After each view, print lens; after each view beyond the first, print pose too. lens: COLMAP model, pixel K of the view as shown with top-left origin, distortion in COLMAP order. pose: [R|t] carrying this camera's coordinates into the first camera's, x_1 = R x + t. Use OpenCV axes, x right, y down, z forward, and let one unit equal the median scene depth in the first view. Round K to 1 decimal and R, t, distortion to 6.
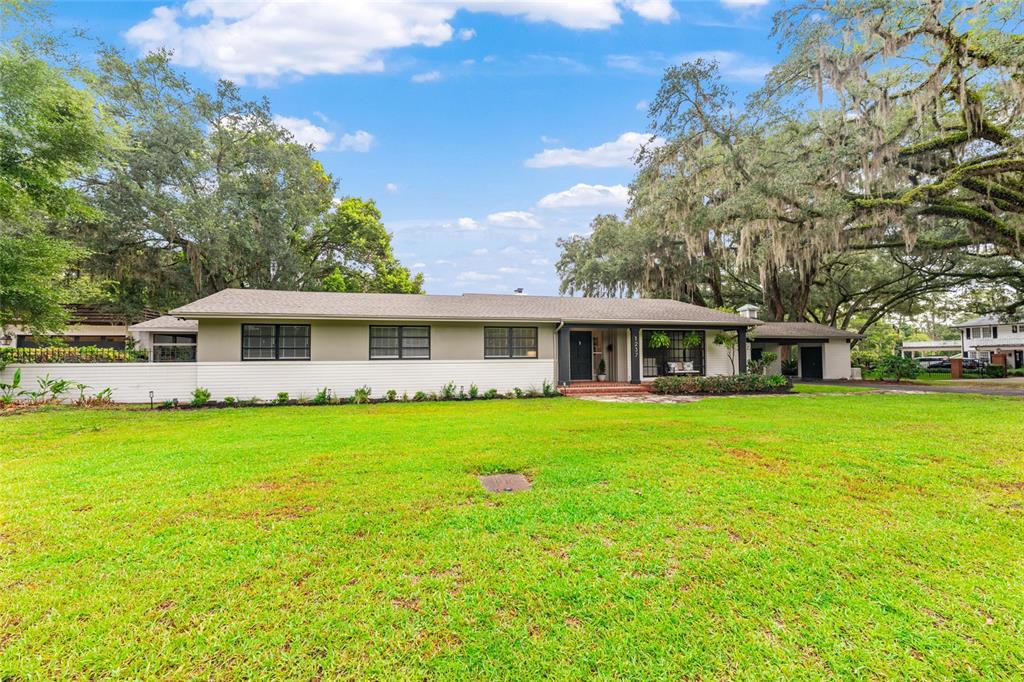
lens RADIAL K [[417.4, 0, 511.7], [0, 417.4, 343.4], [0, 0, 1]] dist [-0.001858, -0.000255]
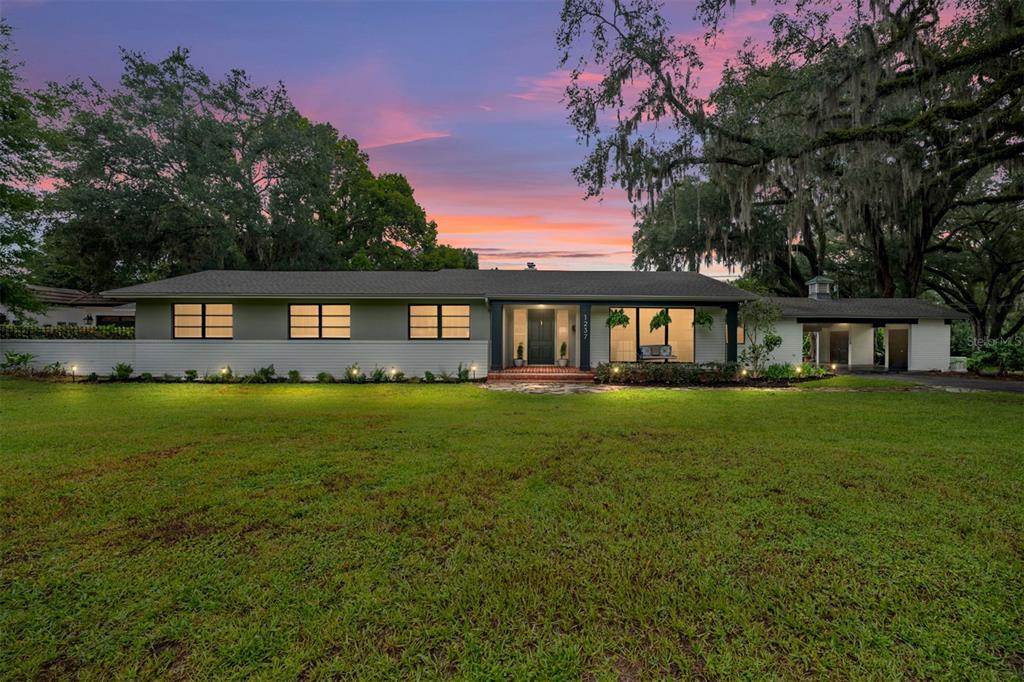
lens RADIAL K [[443.4, 0, 512.2], [0, 443.4, 344.9], [0, 0, 1]] dist [-0.021932, -0.000345]
pose [[0.977124, 0.012938, -0.212277, 0.217277], [-0.002706, 0.998824, 0.048417, 0.000495], [0.212654, -0.046735, 0.976009, 0.052111]]
